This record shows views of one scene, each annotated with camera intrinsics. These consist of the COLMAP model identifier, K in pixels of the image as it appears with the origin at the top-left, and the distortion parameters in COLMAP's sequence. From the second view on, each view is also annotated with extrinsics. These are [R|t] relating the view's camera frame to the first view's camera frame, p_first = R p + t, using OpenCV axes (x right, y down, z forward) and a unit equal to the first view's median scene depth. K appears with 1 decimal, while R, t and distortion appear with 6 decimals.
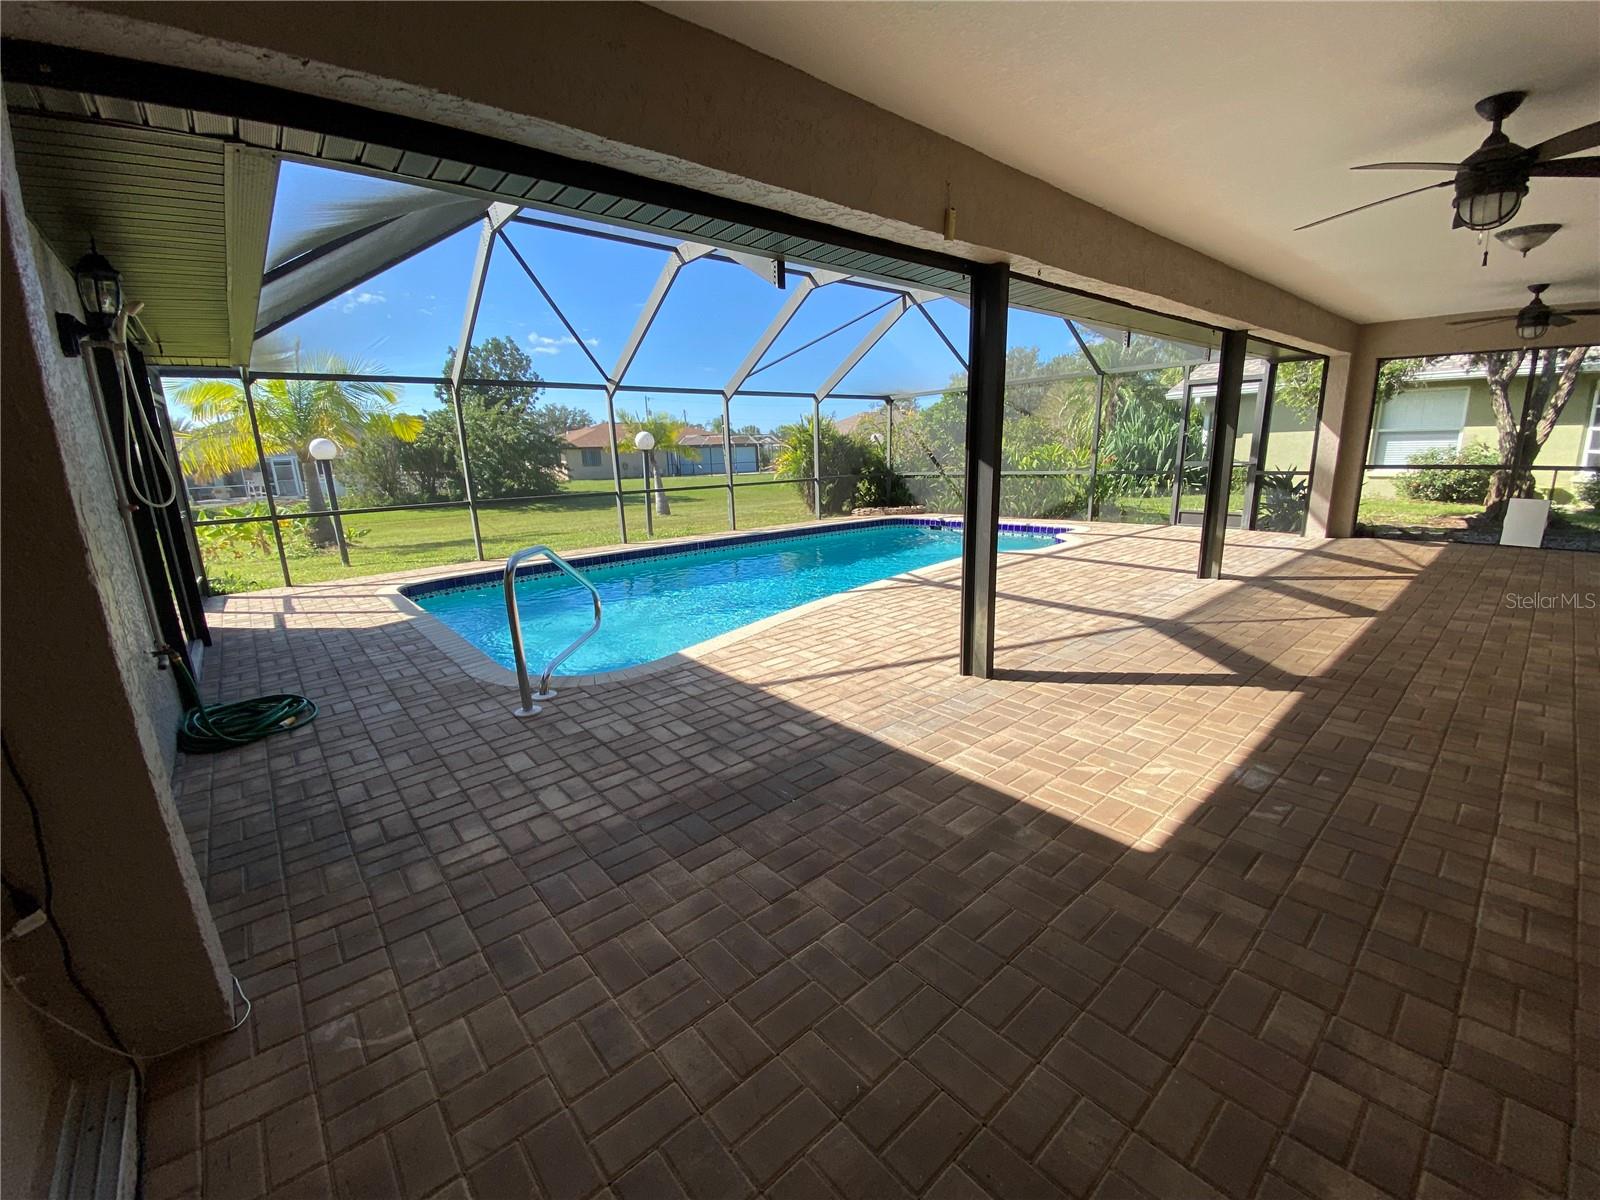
lens RADIAL K [[647.7, 0, 790.1], [0, 647.7, 606.7], [0, 0, 1]] dist [0.015062, -0.018132]
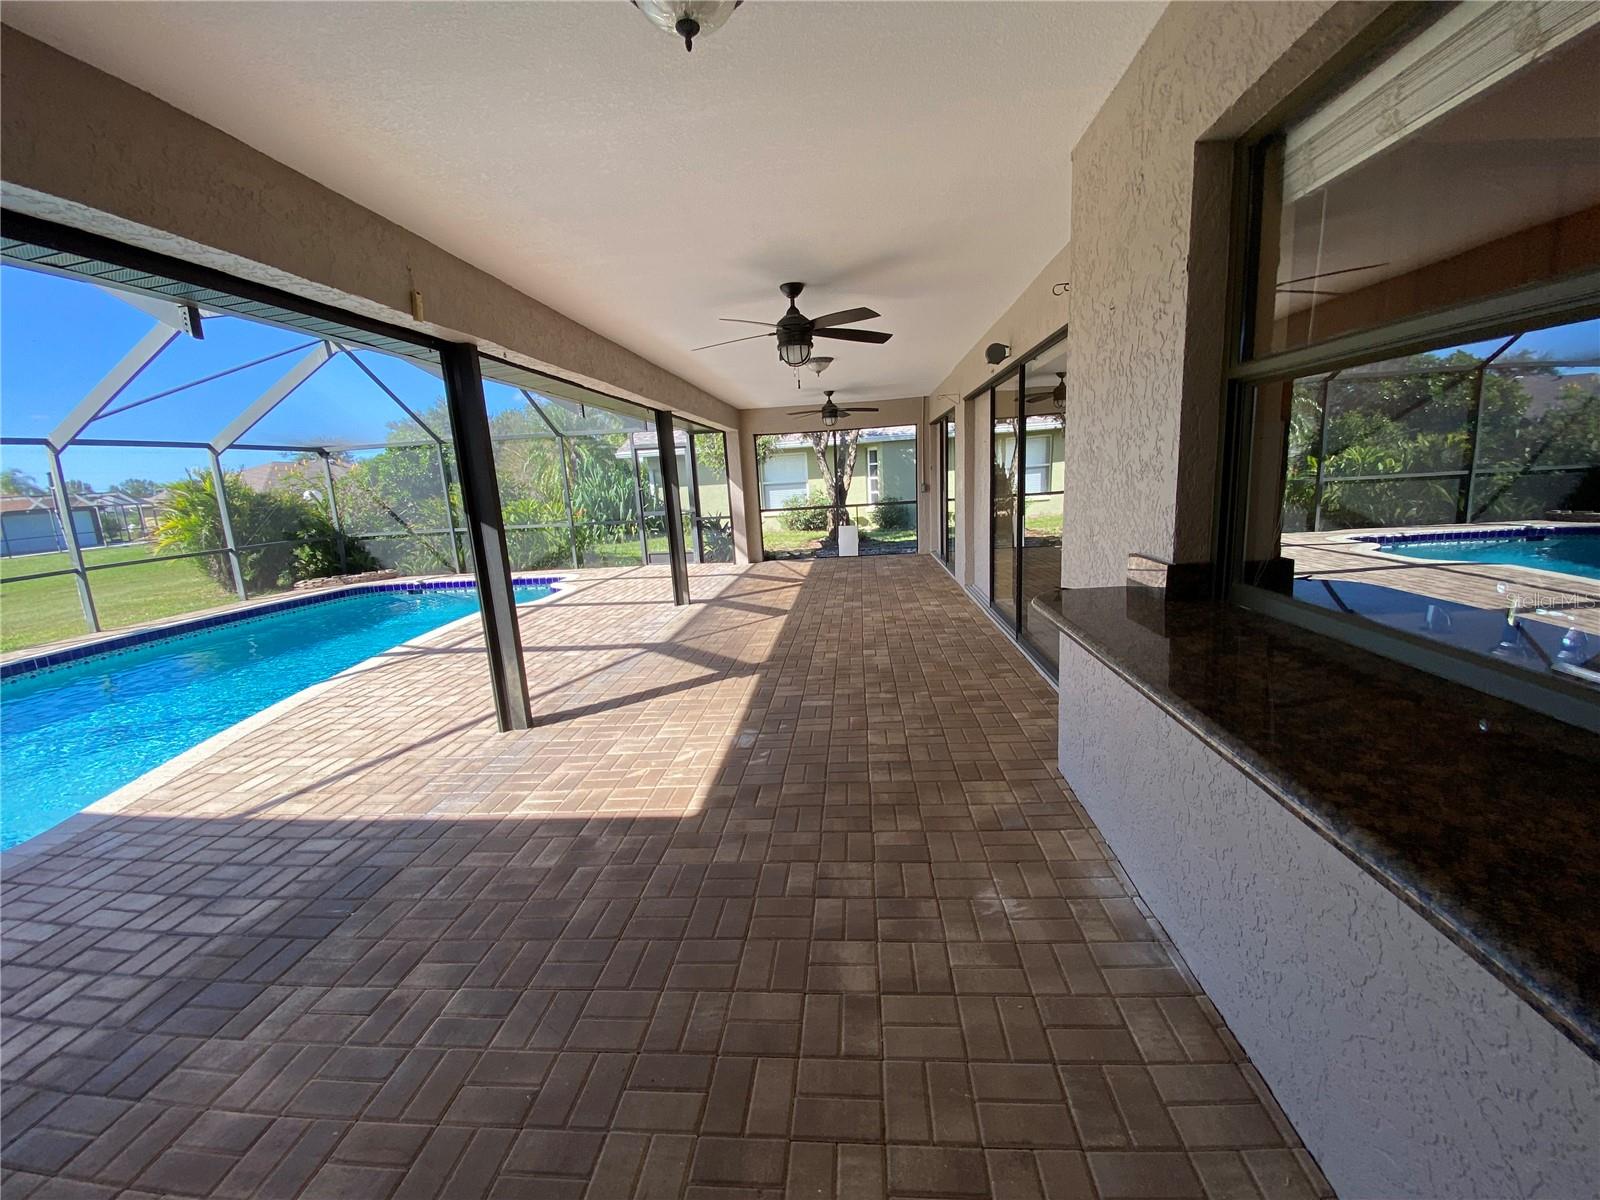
lens RADIAL K [[644.6, 0, 807.1], [0, 644.6, 596.3], [0, 0, 1]] dist [-0.001457, -0.001110]
pose [[0.705363, -0.130830, 0.696668, -0.072881], [0.193827, 0.980962, -0.012028, 0.001883], [-0.681832, 0.143518, 0.717292, -0.080366]]
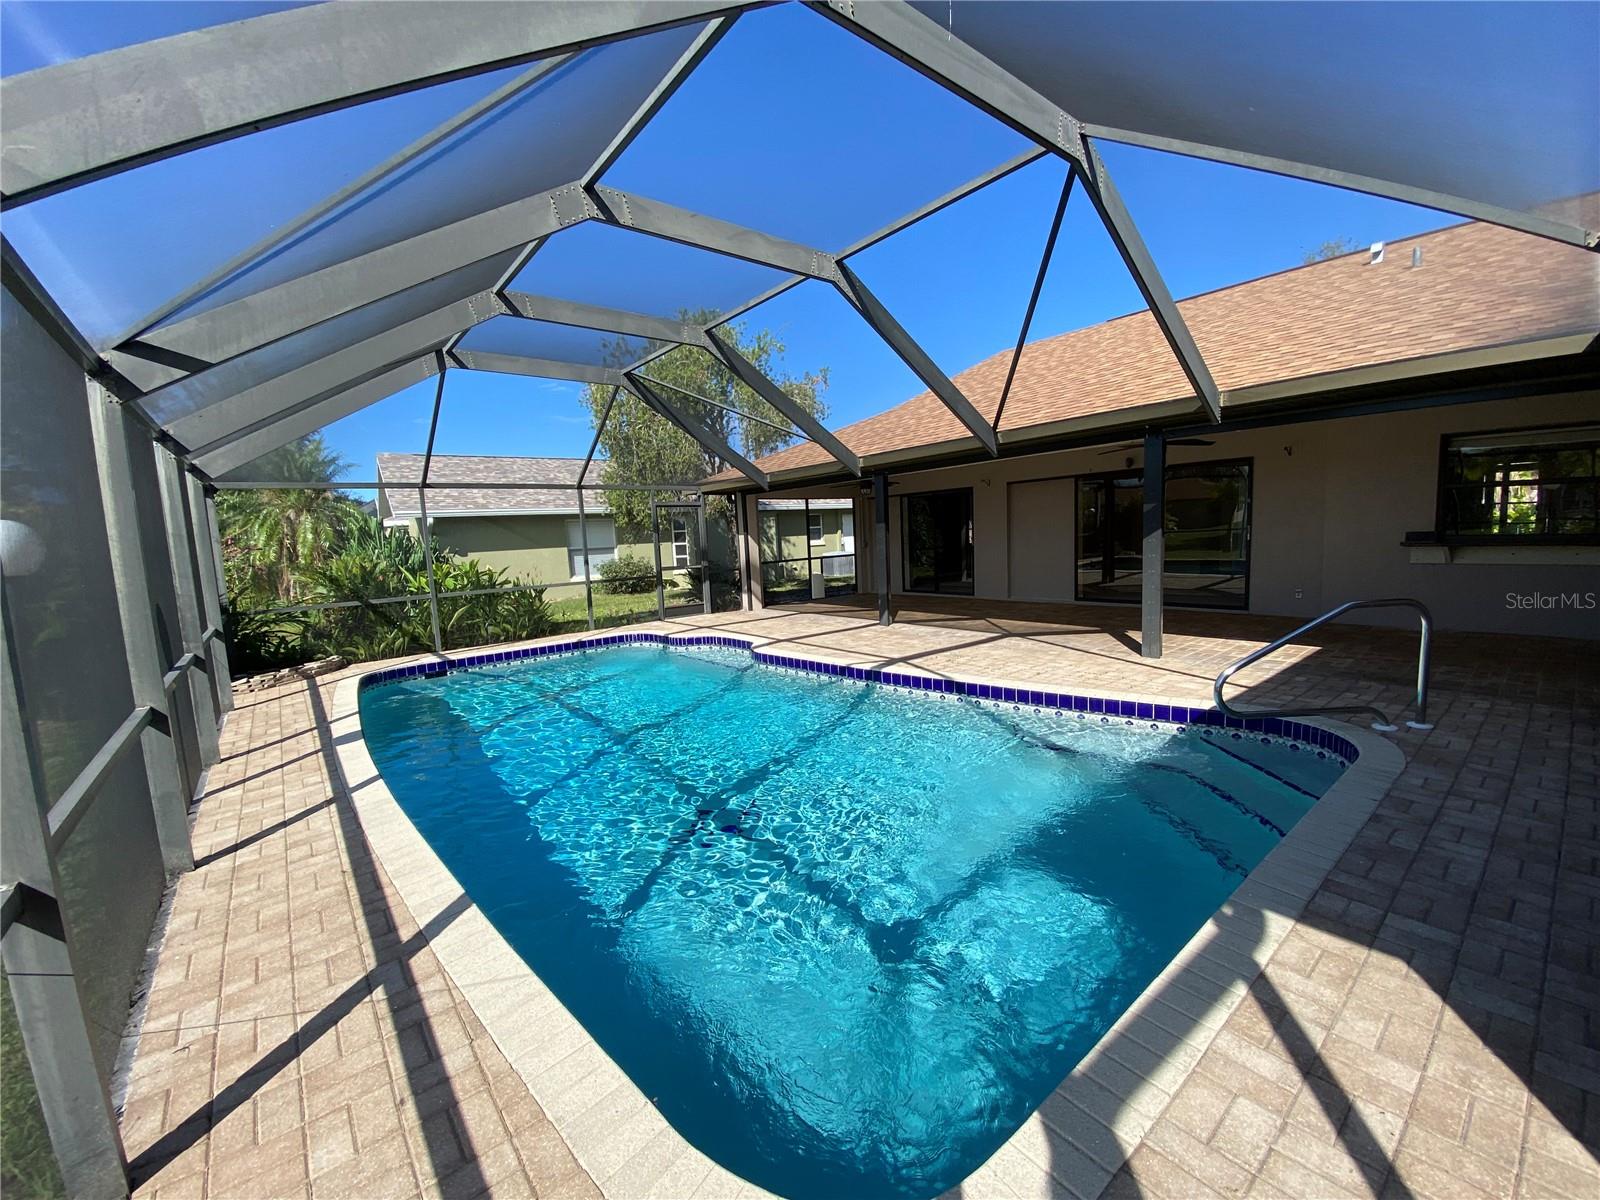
lens RADIAL K [[647.7, 0, 798.0], [0, 647.7, 606.0], [0, 0, 1]] dist [0.015062, -0.018132]
pose [[0.016739, -0.079329, 0.996708, -1.940676], [0.278837, 0.957670, 0.071539, -0.559008], [-0.960193, 0.276722, 0.038150, 2.416245]]
